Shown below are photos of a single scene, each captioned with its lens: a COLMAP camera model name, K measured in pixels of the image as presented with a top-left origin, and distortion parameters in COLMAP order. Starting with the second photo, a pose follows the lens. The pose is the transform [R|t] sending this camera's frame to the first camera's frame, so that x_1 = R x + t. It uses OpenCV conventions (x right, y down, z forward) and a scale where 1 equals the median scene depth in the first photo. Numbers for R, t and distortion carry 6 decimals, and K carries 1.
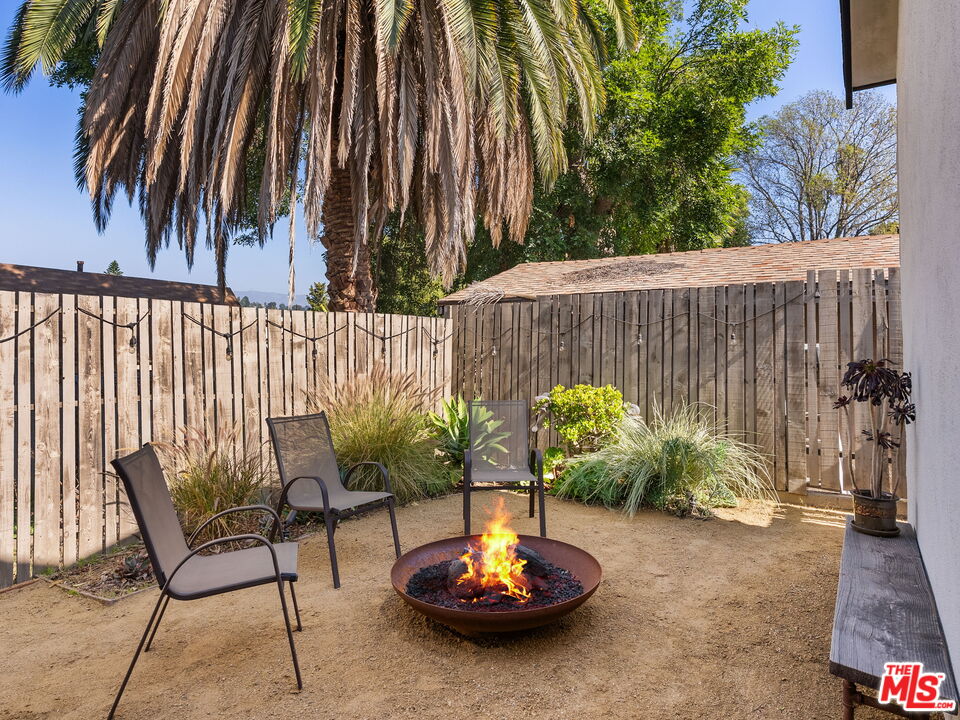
lens RADIAL K [[625.9, 0, 481.2], [0, 625.9, 334.0], [0, 0, 1]] dist [0.044756, -0.055235]
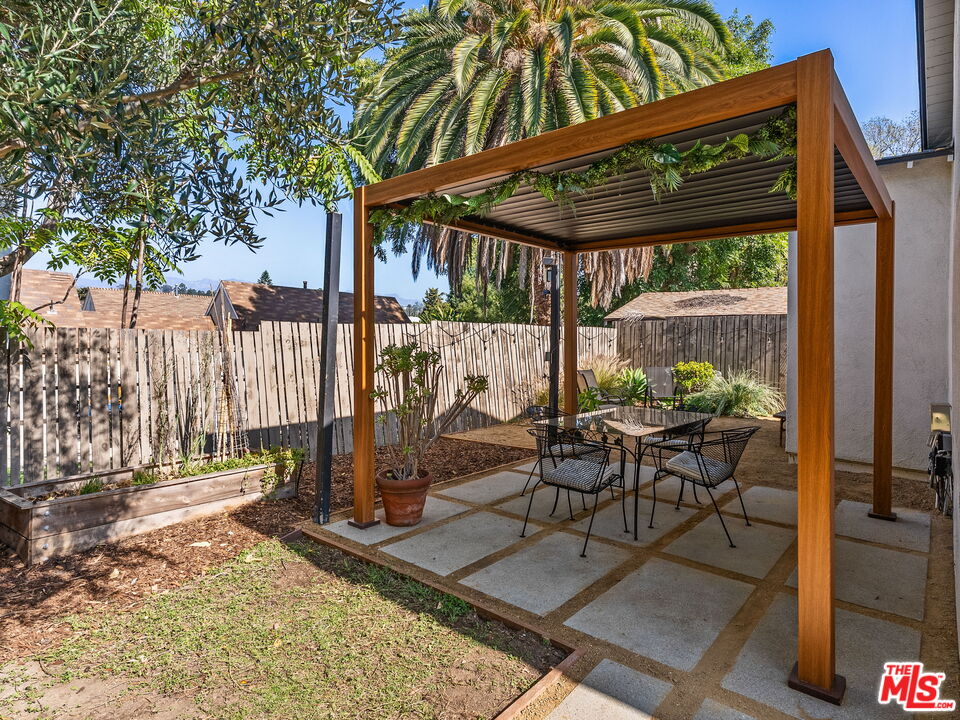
lens RADIAL K [[533.0, 0, 479.7], [0, 533.0, 347.6], [0, 0, 1]] dist [0.001708, -0.000422]
pose [[0.987162, 0.006490, -0.159588, -0.233899], [-0.001212, 0.999450, 0.033147, -0.022398], [0.159716, -0.032528, 0.986627, -0.791758]]
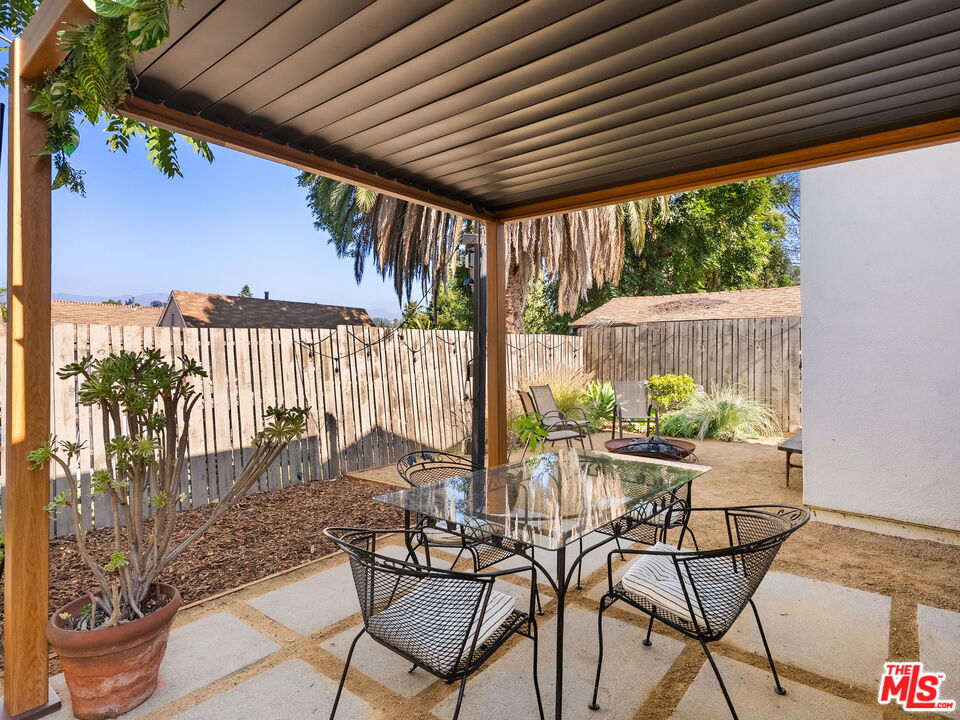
lens RADIAL K [[524.7, 0, 480.4], [0, 524.7, 349.4], [0, 0, 1]] dist [0.013166, -0.000931]
pose [[0.992170, -0.003374, -0.124850, -0.168169], [0.005010, 0.999906, 0.012795, -0.010522], [0.124795, -0.013321, 0.992093, -0.498117]]
